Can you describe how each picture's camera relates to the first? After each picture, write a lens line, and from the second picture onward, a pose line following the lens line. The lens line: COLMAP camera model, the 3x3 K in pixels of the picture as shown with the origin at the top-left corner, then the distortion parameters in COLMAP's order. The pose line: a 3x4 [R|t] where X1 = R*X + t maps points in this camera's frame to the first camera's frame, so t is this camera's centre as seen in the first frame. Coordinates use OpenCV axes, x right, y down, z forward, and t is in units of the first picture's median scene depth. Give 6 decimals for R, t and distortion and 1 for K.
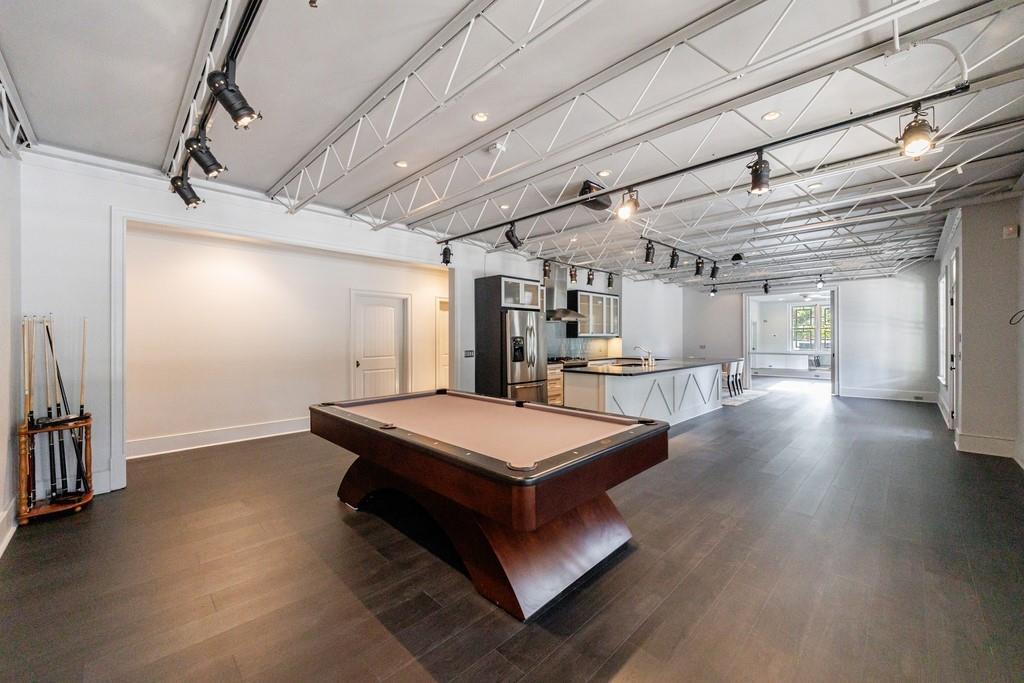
lens RADIAL K [[396.1, 0, 512.1], [0, 396.1, 335.7], [0, 0, 1]] dist [0.017101, -0.000097]
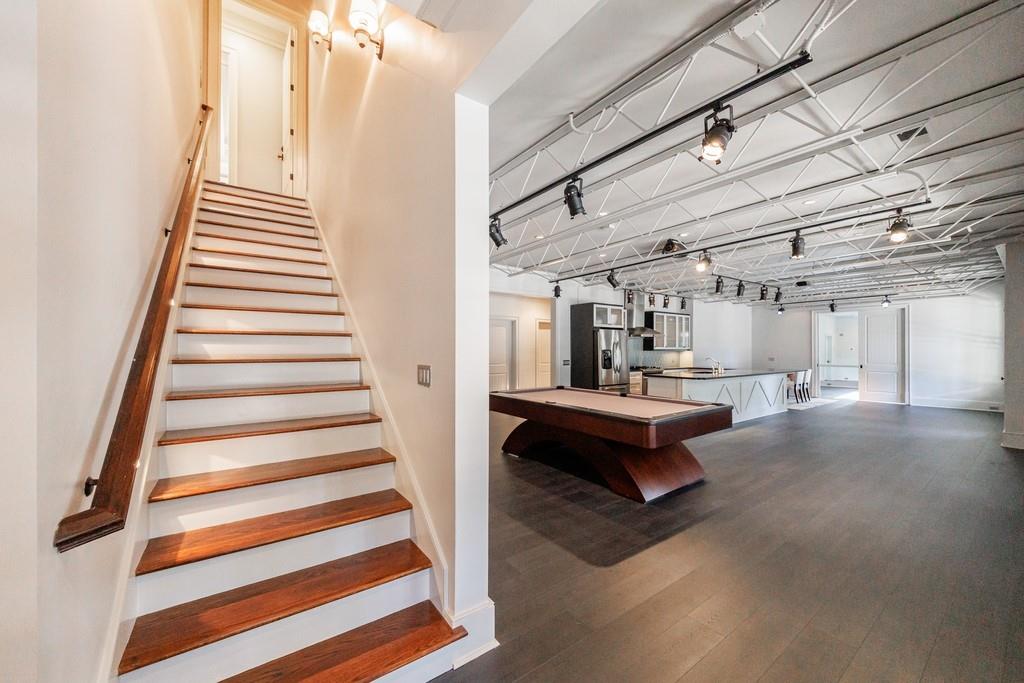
lens RADIAL K [[362.5, 0, 497.9], [0, 362.5, 347.2], [0, 0, 1]] dist [0.000424, 0.000049]
pose [[0.977310, 0.001805, -0.211805, -0.076531], [-0.002269, 0.999996, -0.001948, -0.002400], [0.211801, 0.002385, 0.977310, -0.217783]]
